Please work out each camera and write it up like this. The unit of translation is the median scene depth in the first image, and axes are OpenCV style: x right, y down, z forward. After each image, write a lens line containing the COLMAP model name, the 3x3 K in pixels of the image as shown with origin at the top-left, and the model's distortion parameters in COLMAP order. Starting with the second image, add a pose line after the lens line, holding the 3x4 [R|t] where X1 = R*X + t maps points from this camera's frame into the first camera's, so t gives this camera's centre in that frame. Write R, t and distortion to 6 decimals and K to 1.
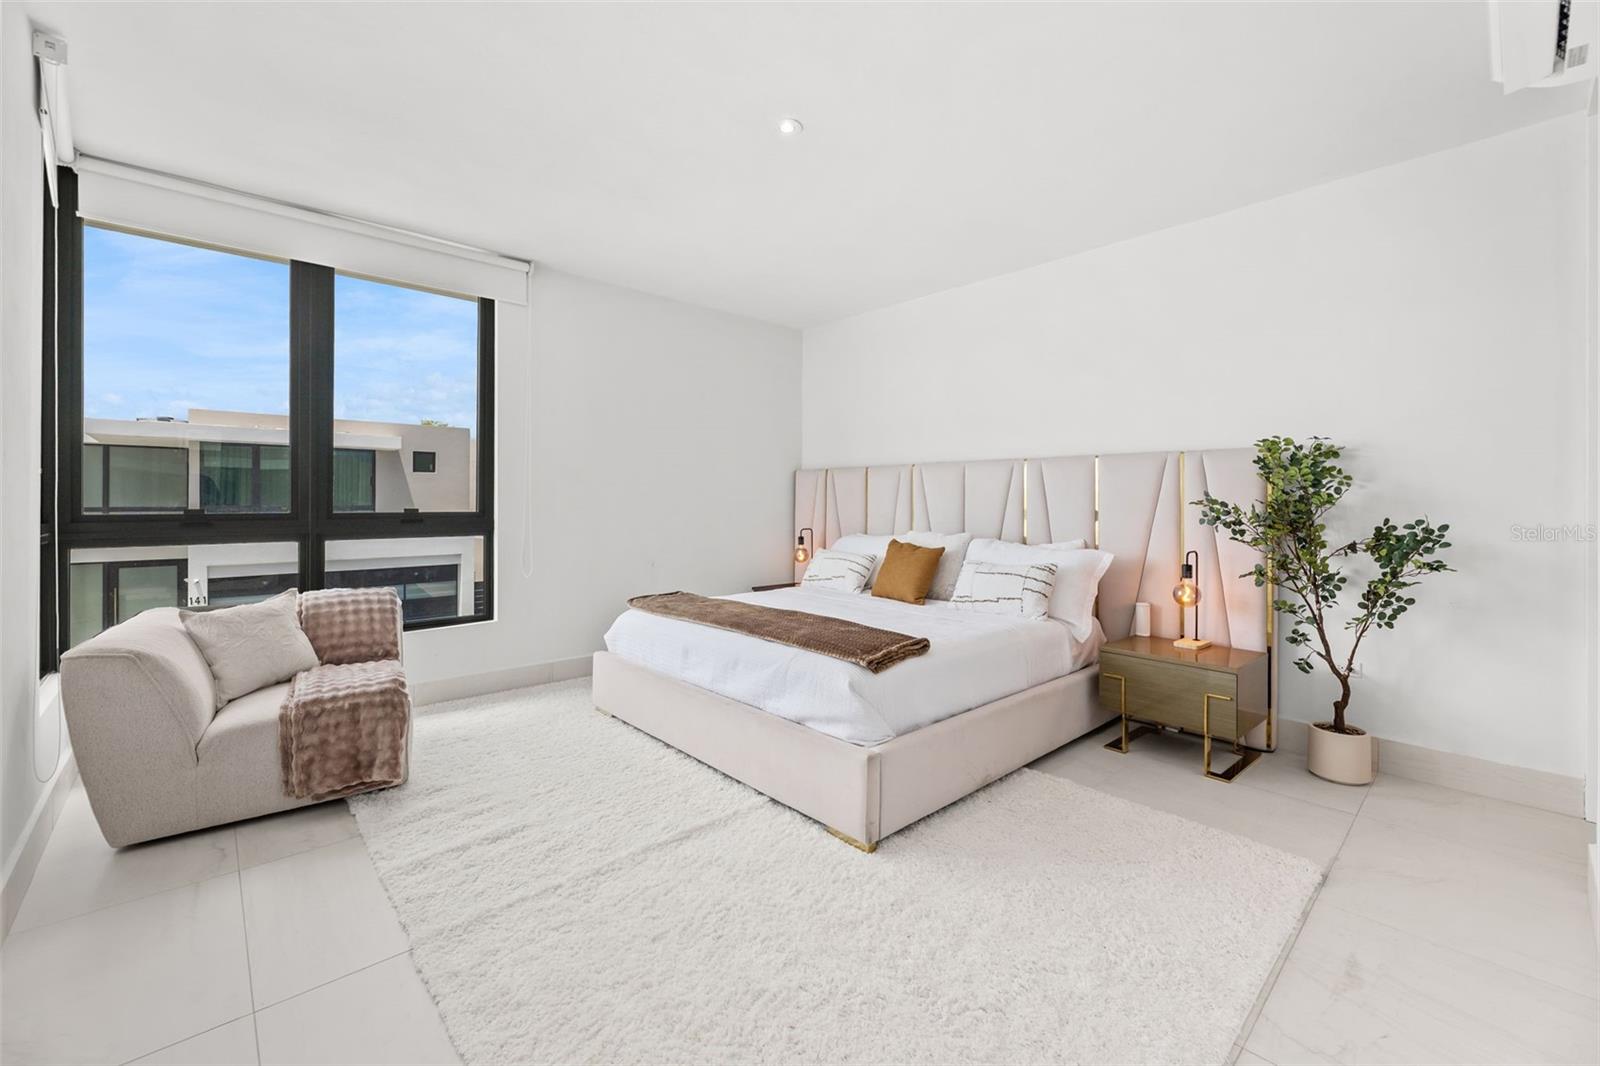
lens RADIAL K [[645.2, 0, 805.1], [0, 645.2, 519.3], [0, 0, 1]] dist [-0.001039, -0.000487]
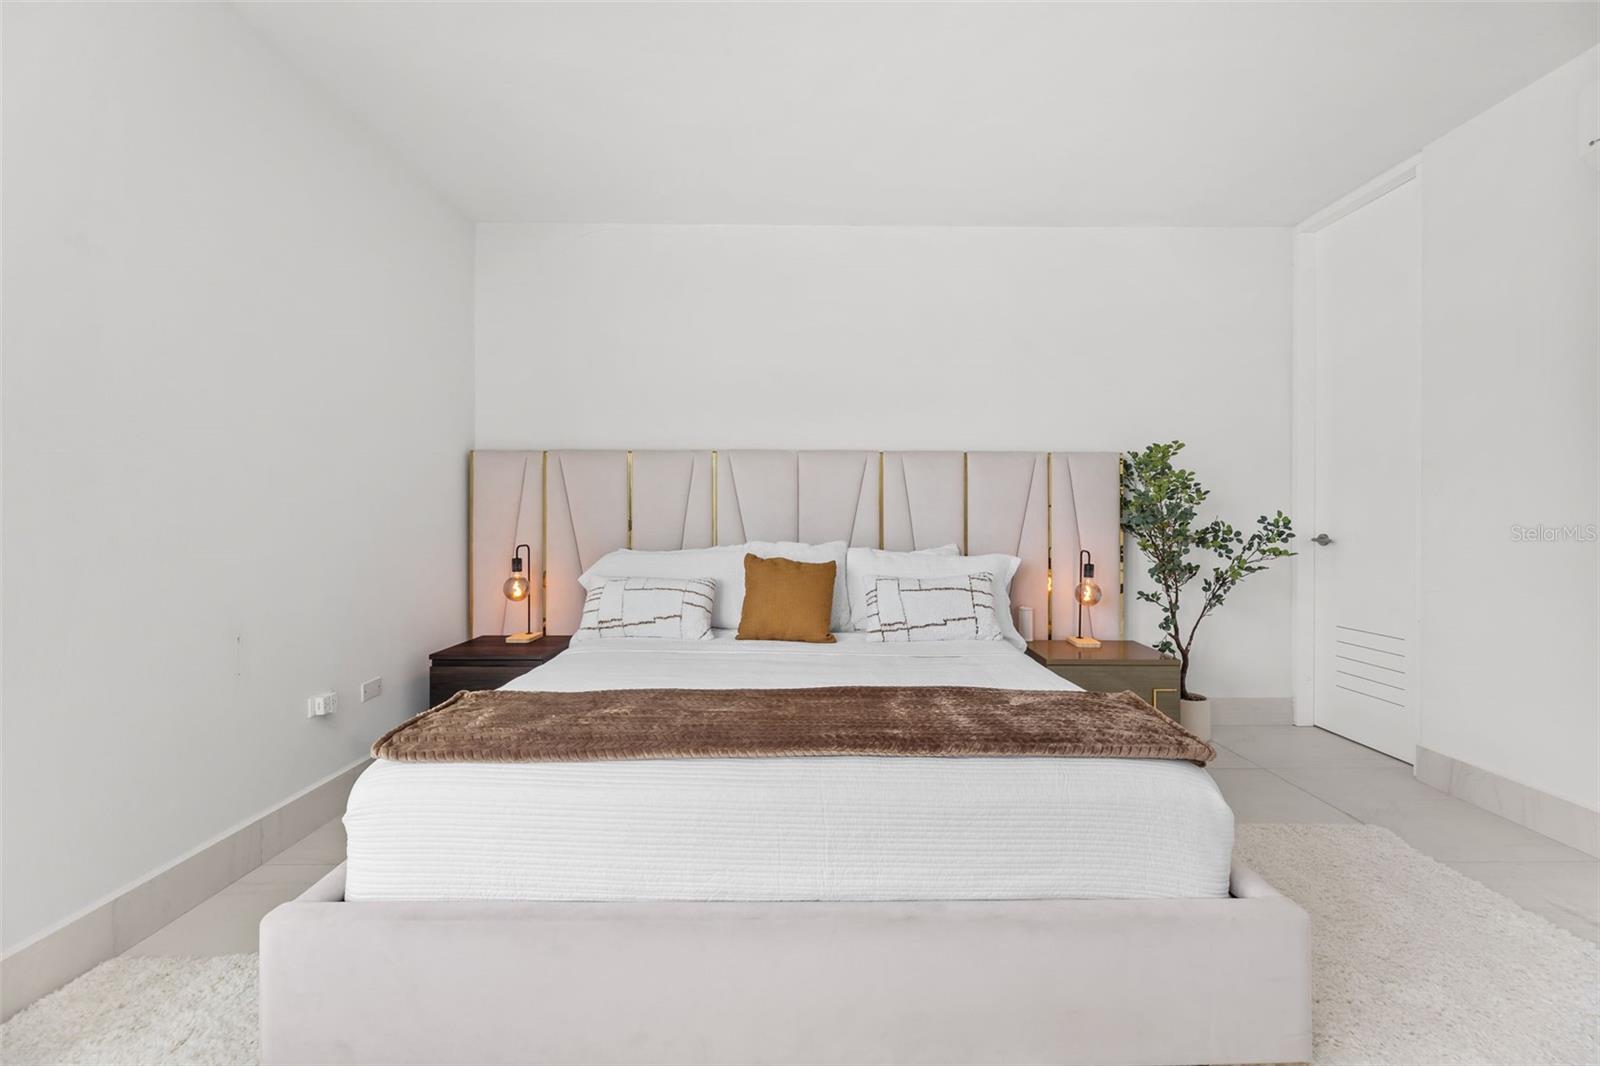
lens RADIAL K [[645.2, 0, 805.1], [0, 645.2, 519.3], [0, 0, 1]] dist [-0.001039, -0.000487]
pose [[0.679407, -0.010220, 0.733691, -0.355703], [0.020005, 0.999789, -0.004598, -0.002813], [-0.733489, 0.017801, 0.679468, 0.505323]]
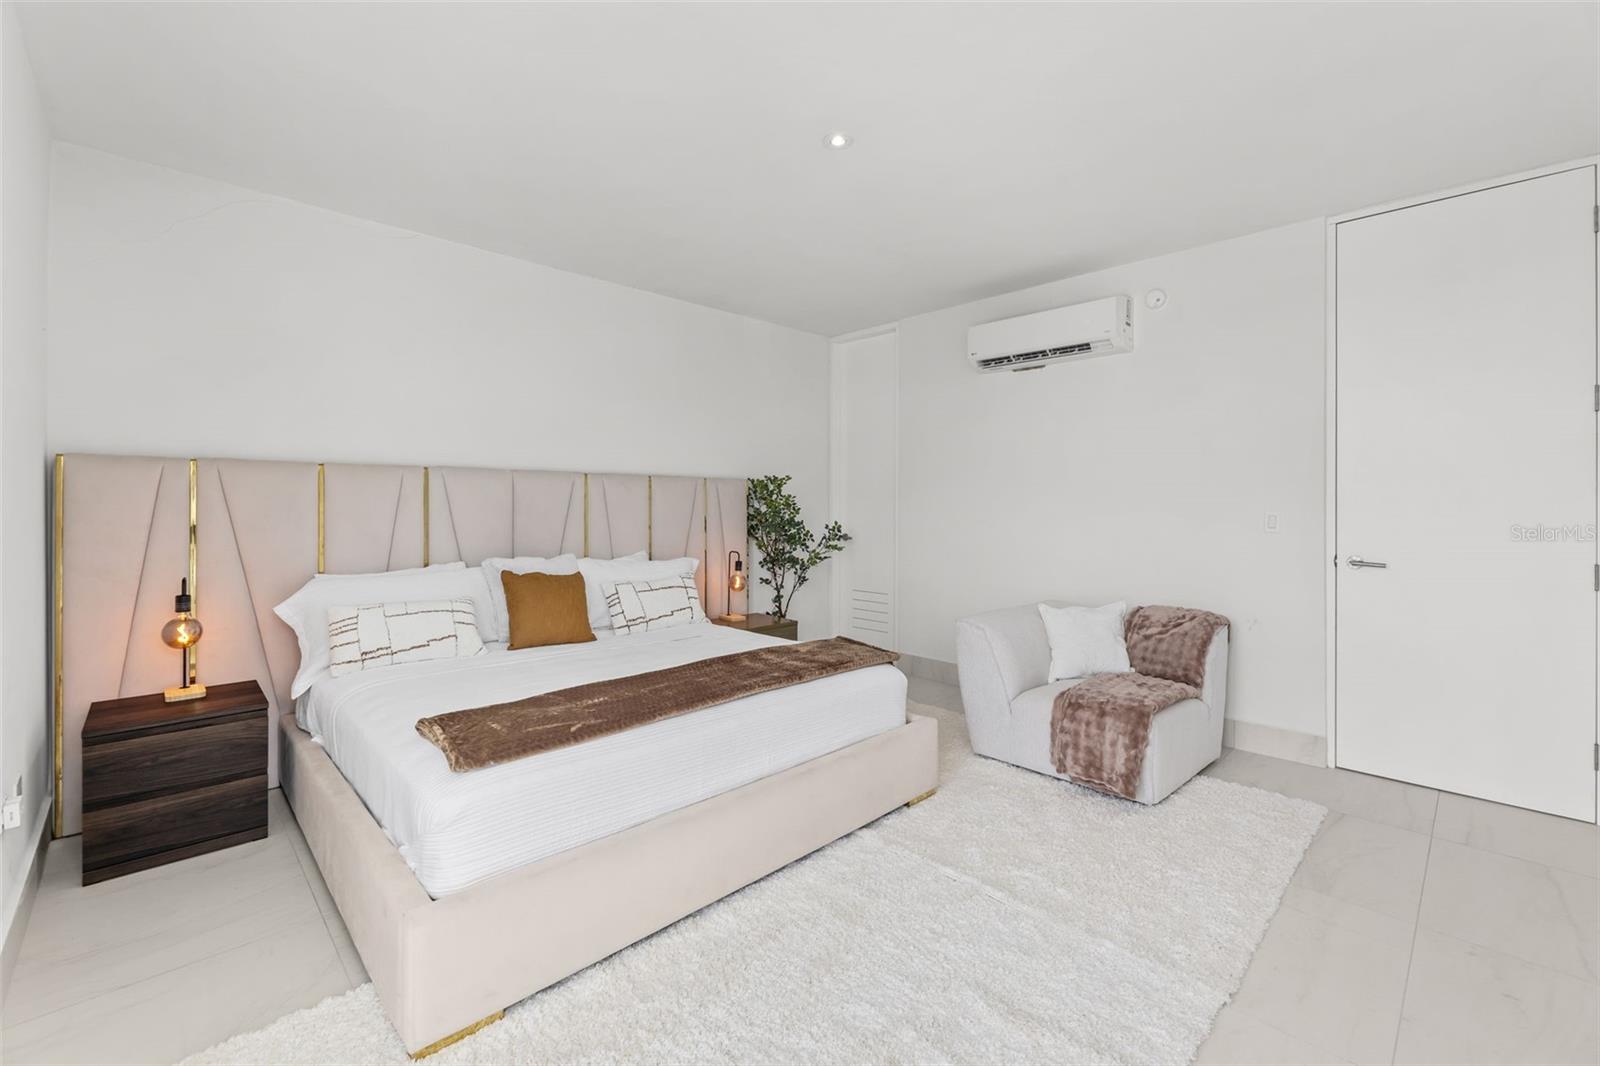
lens RADIAL K [[645.2, 0, 805.1], [0, 645.2, 519.3], [0, 0, 1]] dist [-0.001039, -0.000487]
pose [[-0.004320, -0.024339, 0.999694, -0.657460], [0.022191, 0.999455, 0.024429, -0.042974], [-0.999744, 0.022290, -0.003778, 0.690595]]
